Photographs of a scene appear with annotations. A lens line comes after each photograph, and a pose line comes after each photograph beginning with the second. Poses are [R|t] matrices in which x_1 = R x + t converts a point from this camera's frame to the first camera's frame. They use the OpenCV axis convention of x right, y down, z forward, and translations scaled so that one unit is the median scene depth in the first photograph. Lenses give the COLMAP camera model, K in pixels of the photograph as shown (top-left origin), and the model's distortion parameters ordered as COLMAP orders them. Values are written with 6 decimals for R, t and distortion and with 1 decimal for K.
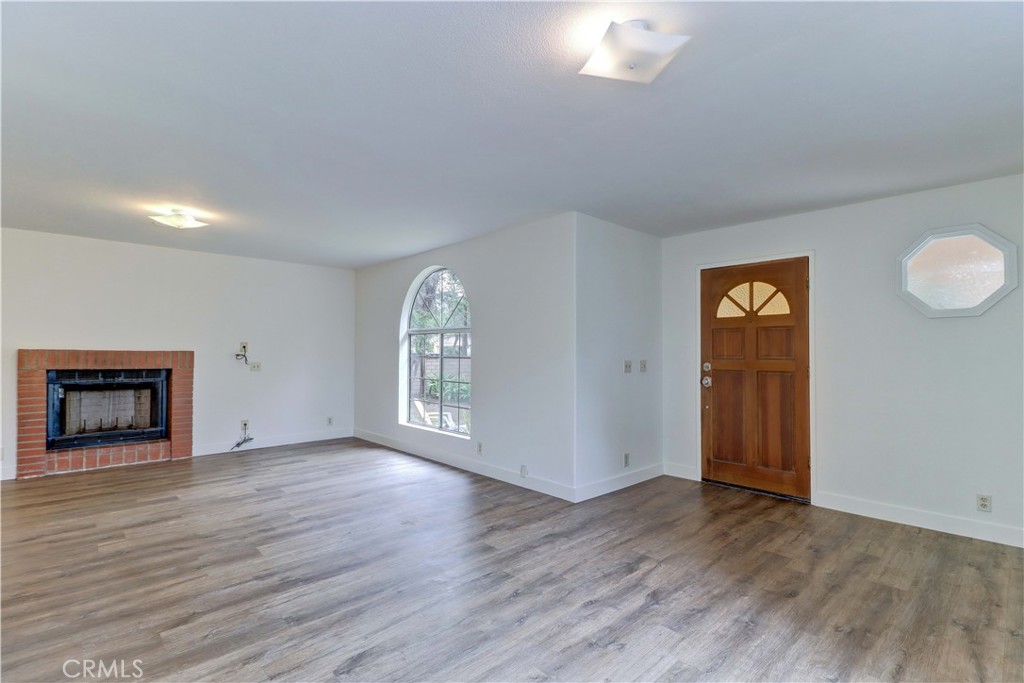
lens RADIAL K [[469.0, 0, 510.7], [0, 469.0, 348.4], [0, 0, 1]] dist [0.013353, -0.009689]
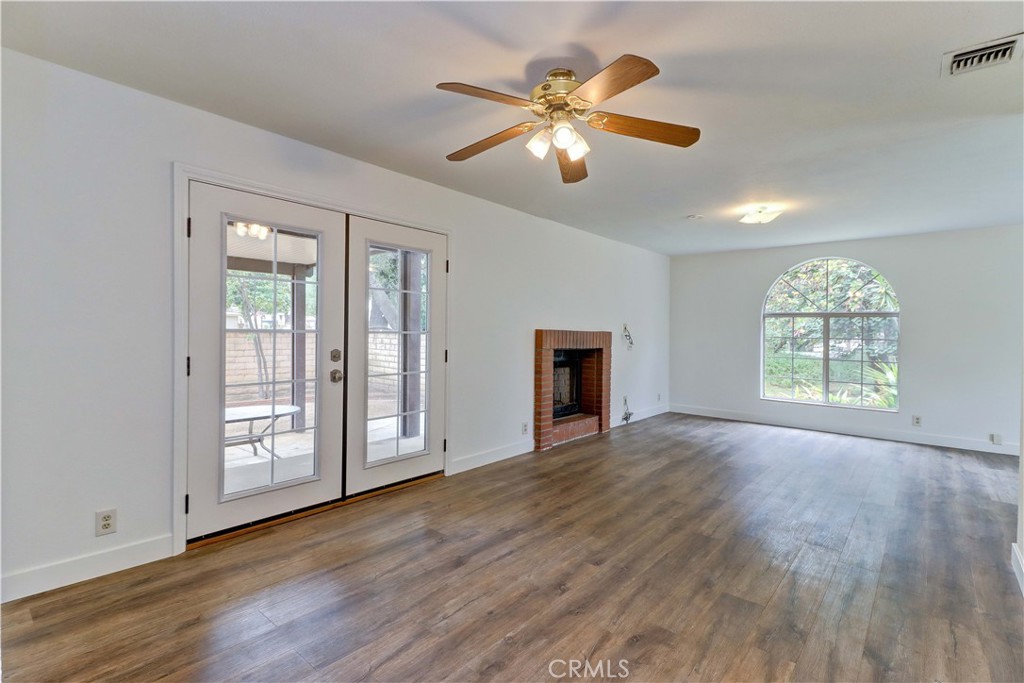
lens RADIAL K [[469.0, 0, 507.4], [0, 469.0, 339.4], [0, 0, 1]] dist [0.013353, -0.009689]
pose [[0.995915, 0.011331, 0.089579, -1.129480], [-0.013740, 0.999559, 0.026316, -0.001456], [-0.089241, -0.027439, 0.995632, -0.042785]]
